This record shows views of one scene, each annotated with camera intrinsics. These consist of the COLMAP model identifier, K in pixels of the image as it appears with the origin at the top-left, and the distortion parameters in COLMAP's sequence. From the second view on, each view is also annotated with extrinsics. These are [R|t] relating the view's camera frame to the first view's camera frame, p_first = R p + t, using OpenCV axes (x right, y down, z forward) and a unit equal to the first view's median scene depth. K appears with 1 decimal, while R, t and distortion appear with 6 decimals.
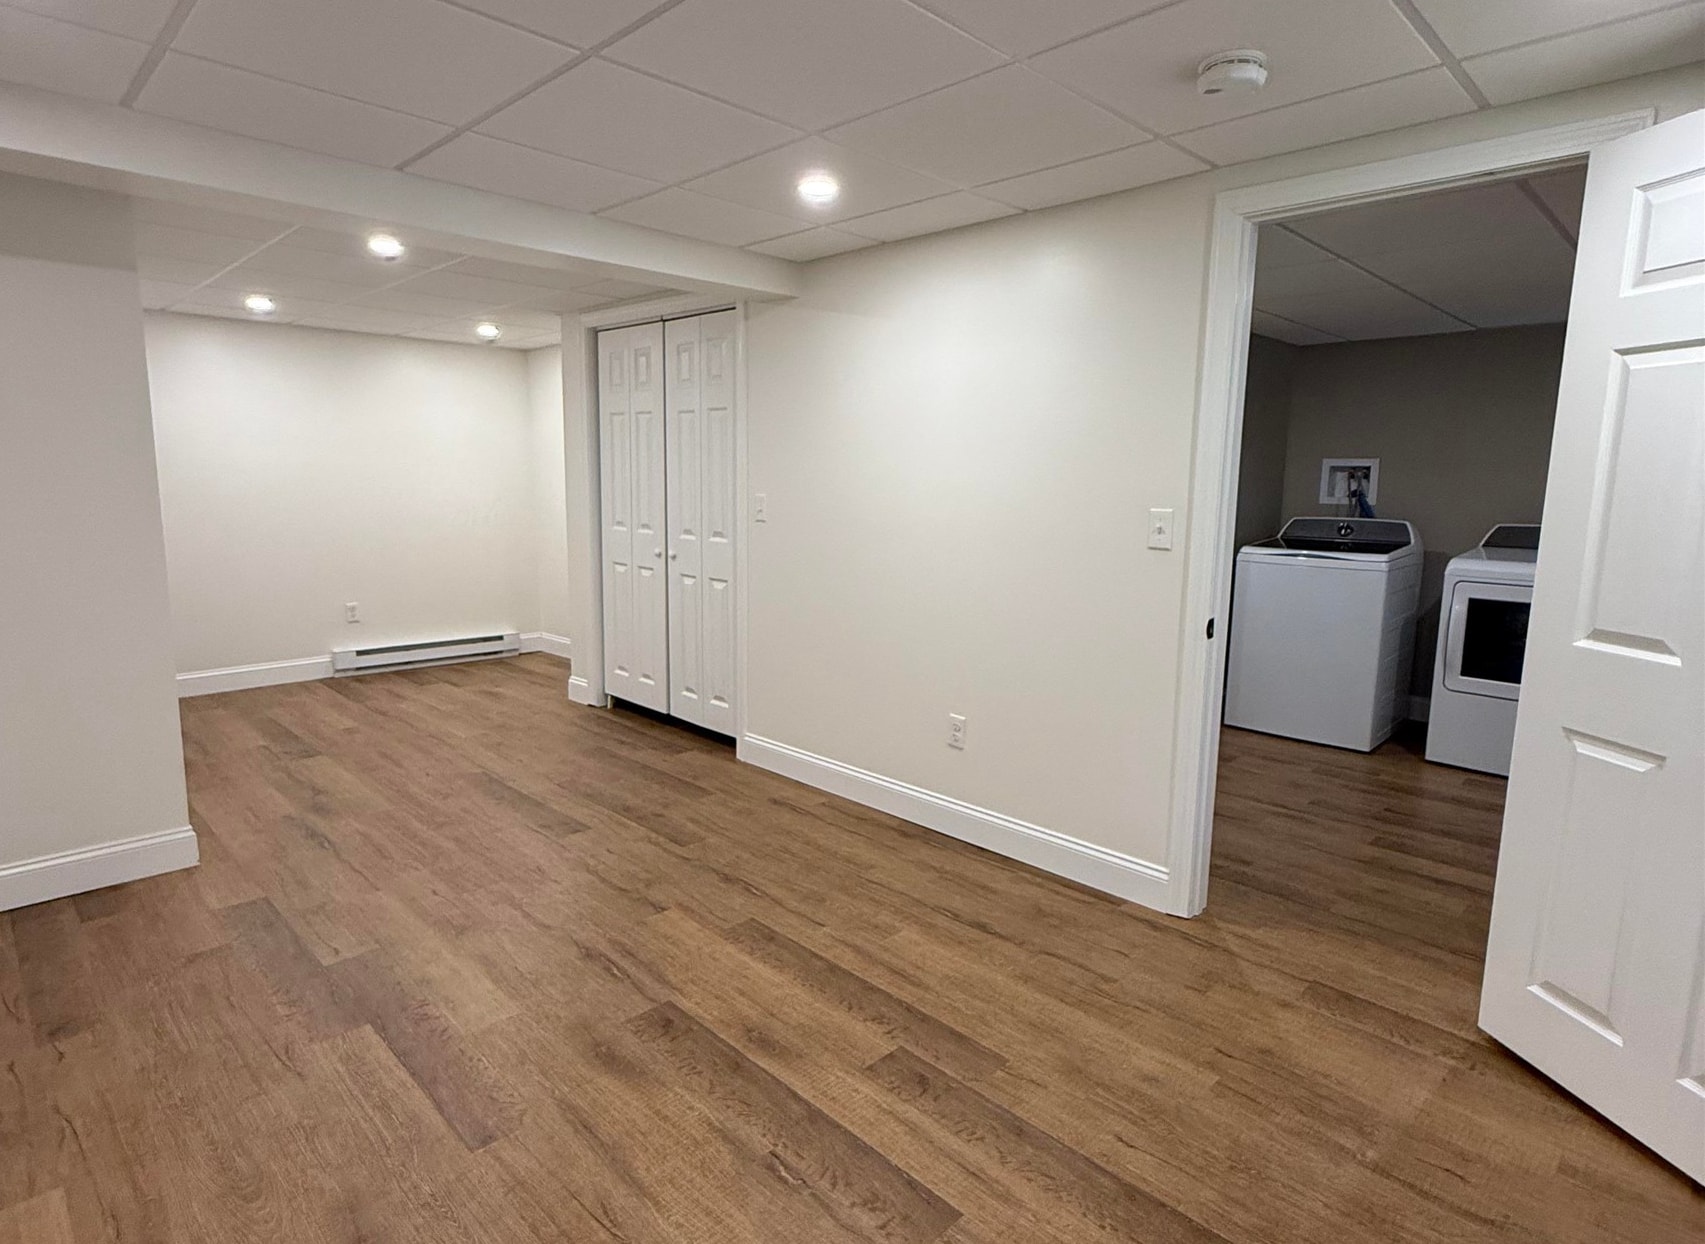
lens RADIAL K [[929.0, 0, 853.4], [0, 929.0, 619.9], [0, 0, 1]] dist [-0.016705, 0.003953]
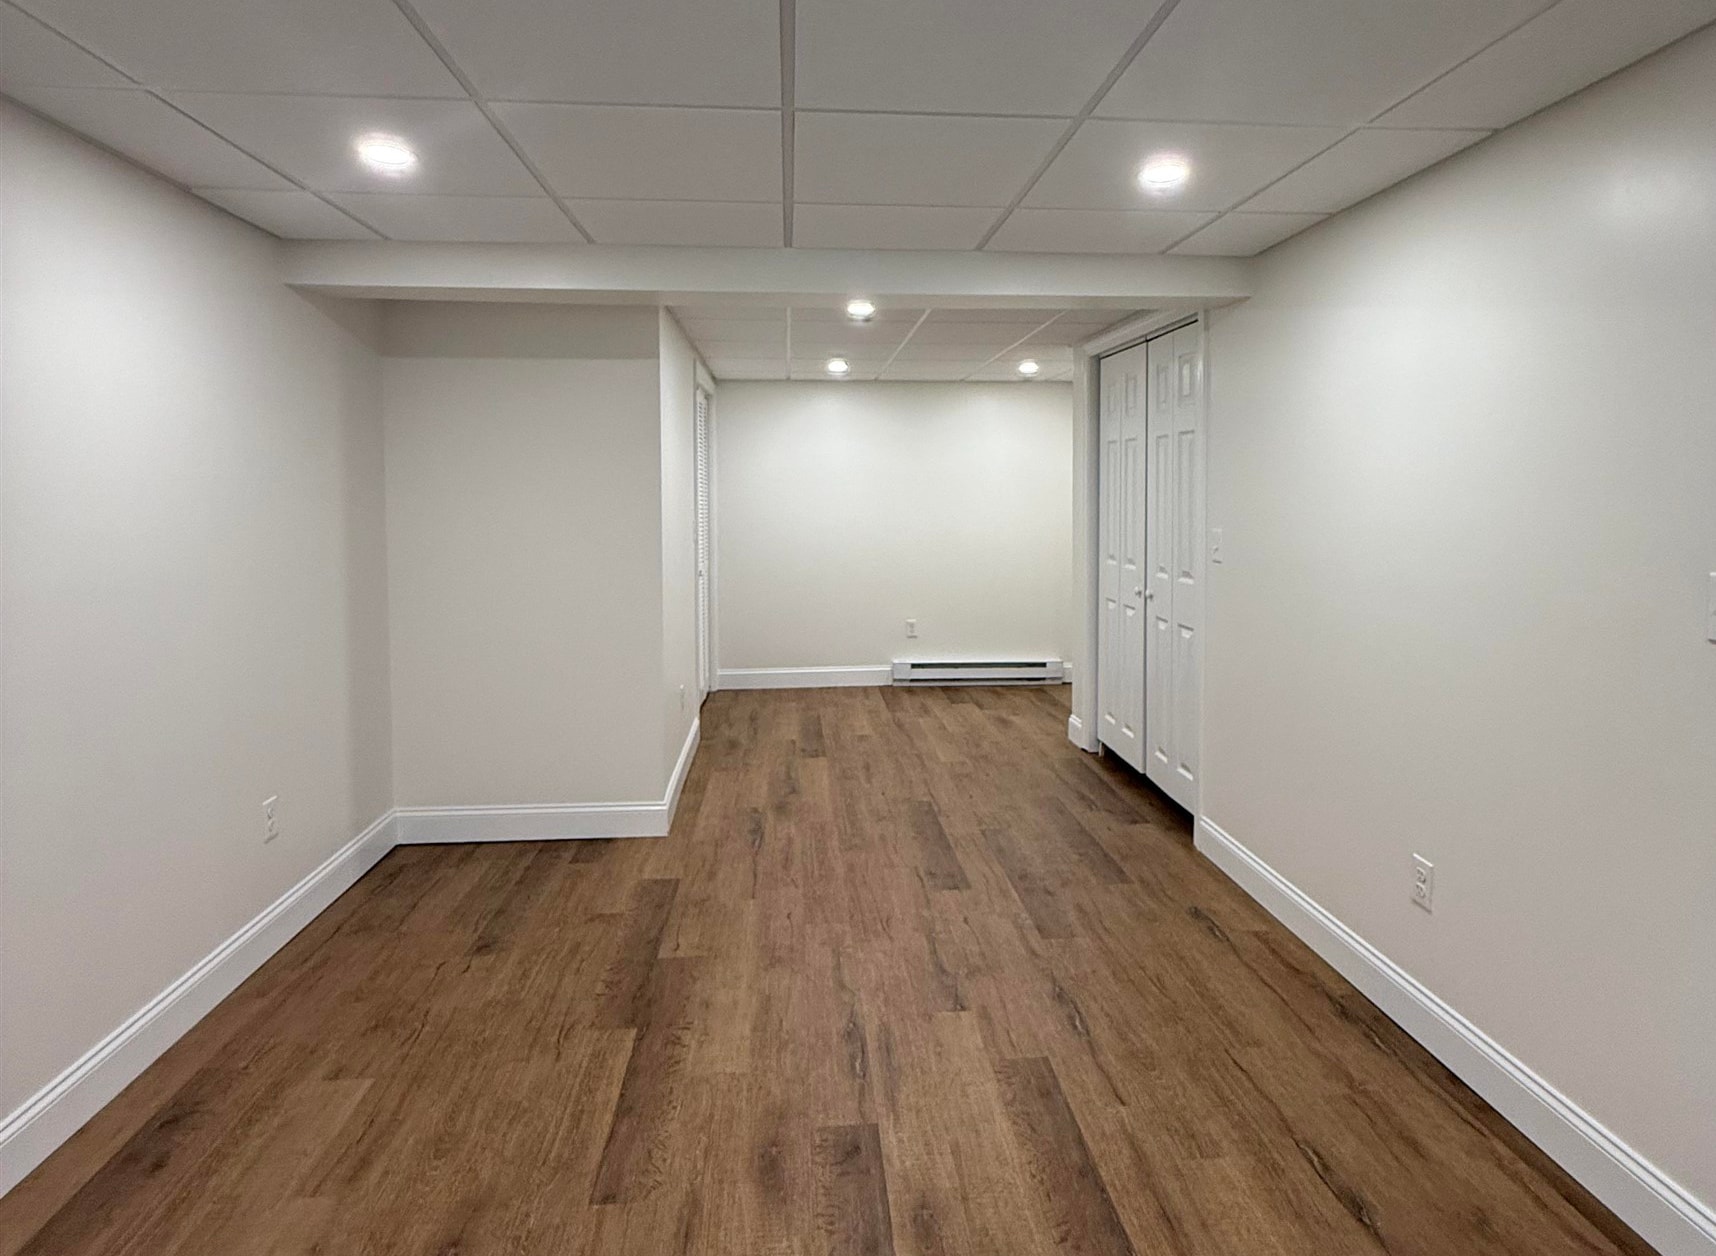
lens RADIAL K [[930.6, 0, 854.6], [0, 930.6, 522.4], [0, 0, 1]] dist [-0.007733, 0.003256]
pose [[0.759666, 0.004474, -0.650298, 0.236831], [-0.087127, 0.991661, -0.094958, -0.040472], [0.644451, 0.128795, 0.753721, 0.183929]]
